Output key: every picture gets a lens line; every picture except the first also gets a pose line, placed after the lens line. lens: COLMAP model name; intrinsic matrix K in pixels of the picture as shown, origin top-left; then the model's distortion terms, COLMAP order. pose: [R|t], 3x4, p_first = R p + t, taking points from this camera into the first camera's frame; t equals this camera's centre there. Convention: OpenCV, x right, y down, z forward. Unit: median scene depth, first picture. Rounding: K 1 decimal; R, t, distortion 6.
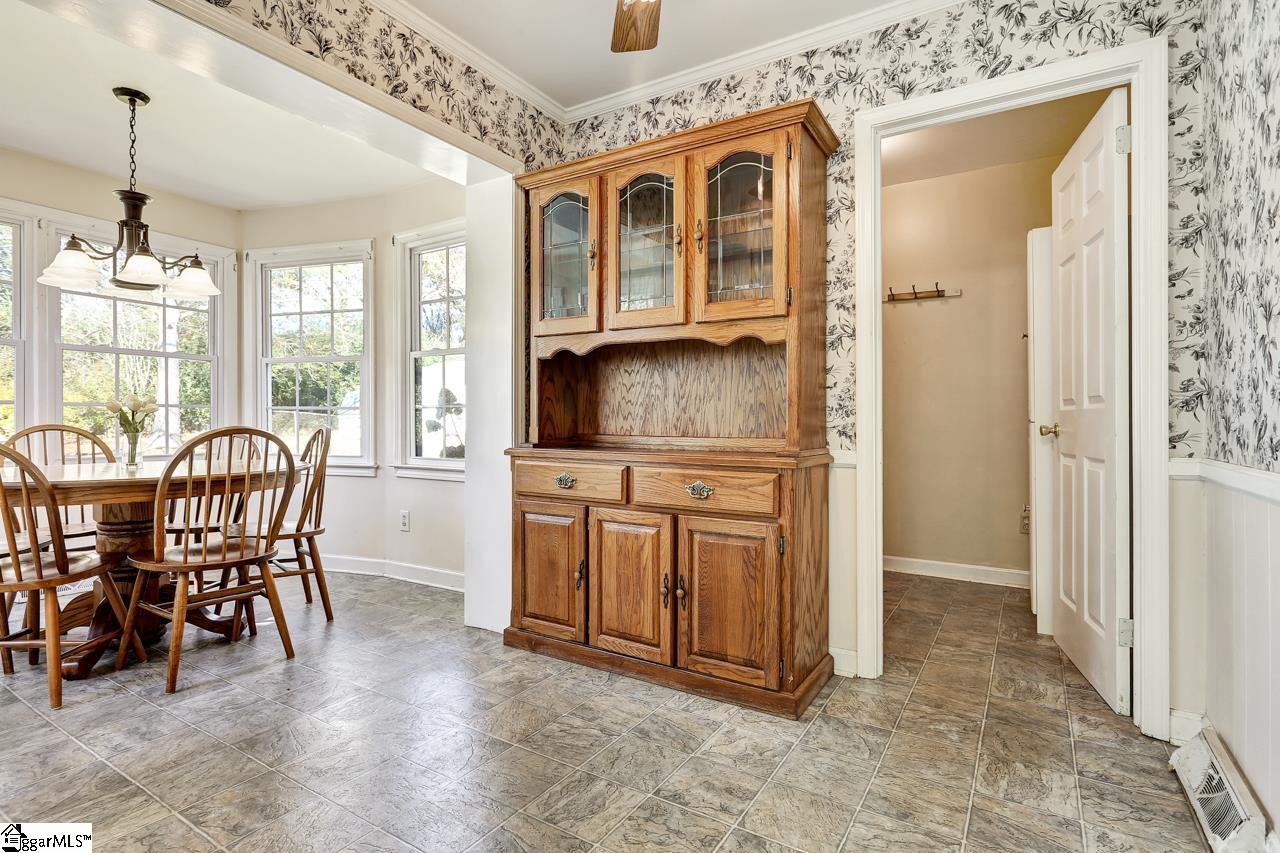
lens RADIAL K [[639.1, 0, 643.2], [0, 639.1, 415.5], [0, 0, 1]] dist [-0.006770, 0.001773]
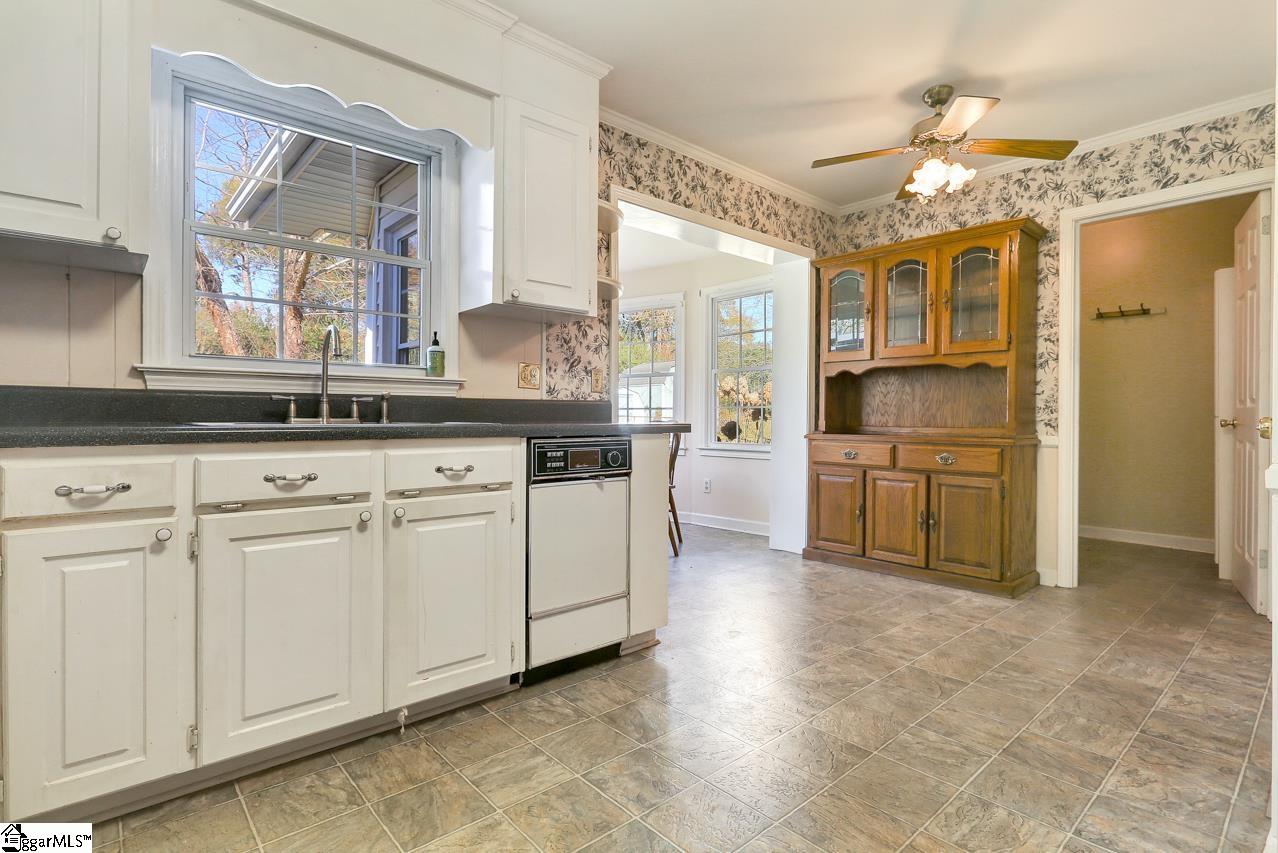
lens RADIAL K [[638.1, 0, 626.8], [0, 638.1, 430.9], [0, 0, 1]] dist [-0.006770, 0.001773]
pose [[0.956627, 0.004236, -0.291286, -0.199486], [0.003503, 0.999655, 0.026042, 0.000613], [0.291296, -0.025933, 0.956281, -0.720234]]
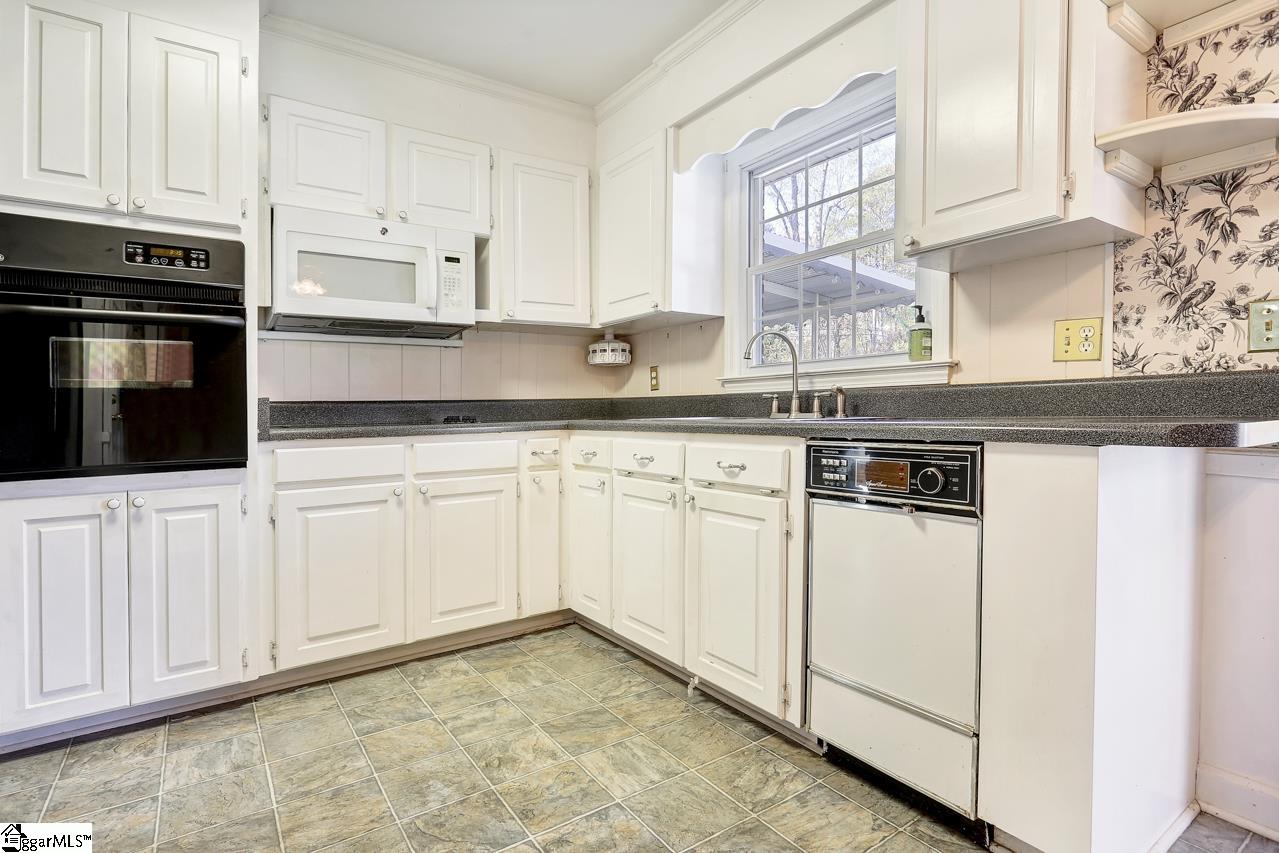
lens RADIAL K [[638.6, 0, 661.3], [0, 638.6, 412.7], [0, 0, 1]] dist [-0.006770, 0.001773]
pose [[-0.387280, -0.001233, -0.921961, 0.125597], [0.016521, 0.999829, -0.008278, 0.008505], [0.921814, -0.018438, -0.387194, 0.222200]]
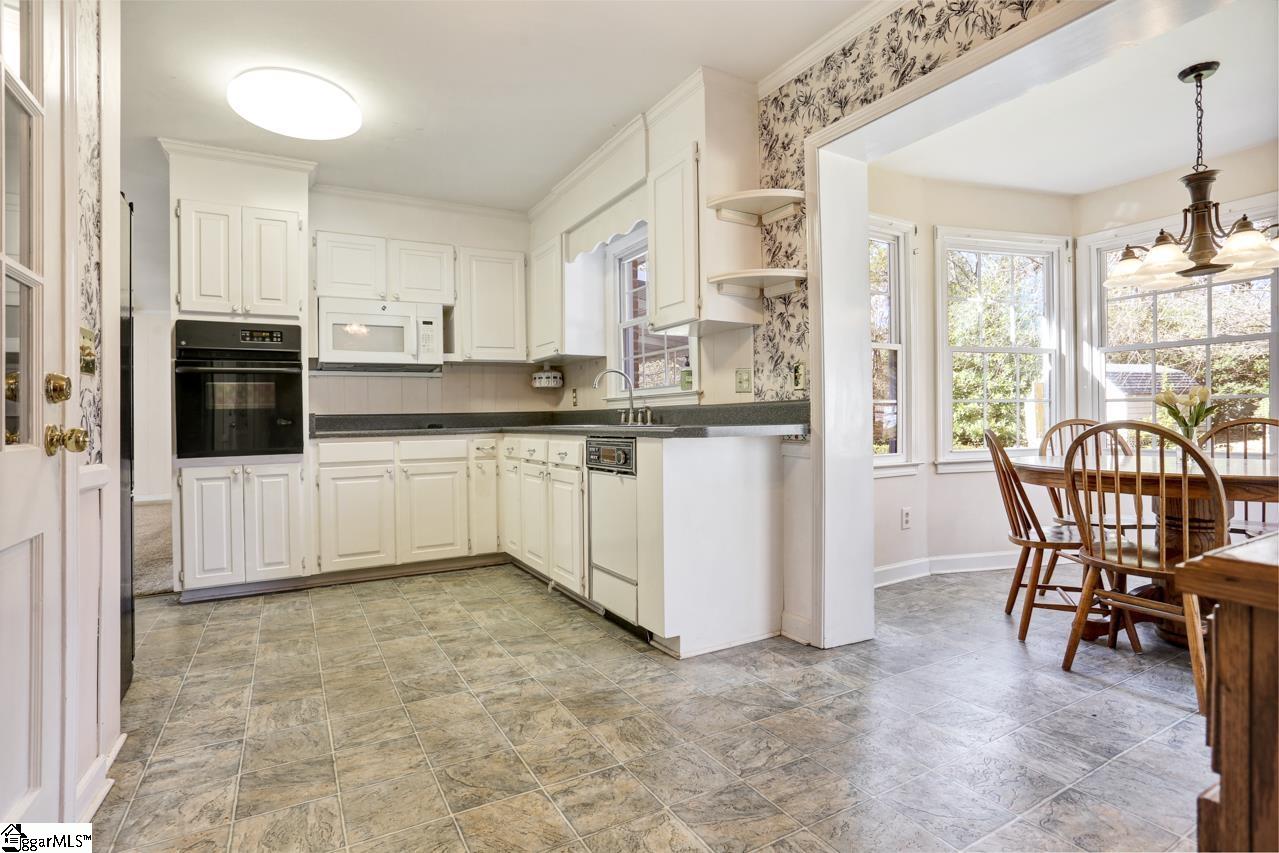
lens RADIAL K [[638.6, 0, 623.0], [0, 638.6, 419.4], [0, 0, 1]] dist [-0.006770, 0.001773]
pose [[-0.500100, 0.001398, -0.865966, 0.484678], [0.017609, 0.999808, -0.008555, 0.010931], [0.865788, -0.019527, -0.500029, 0.795498]]
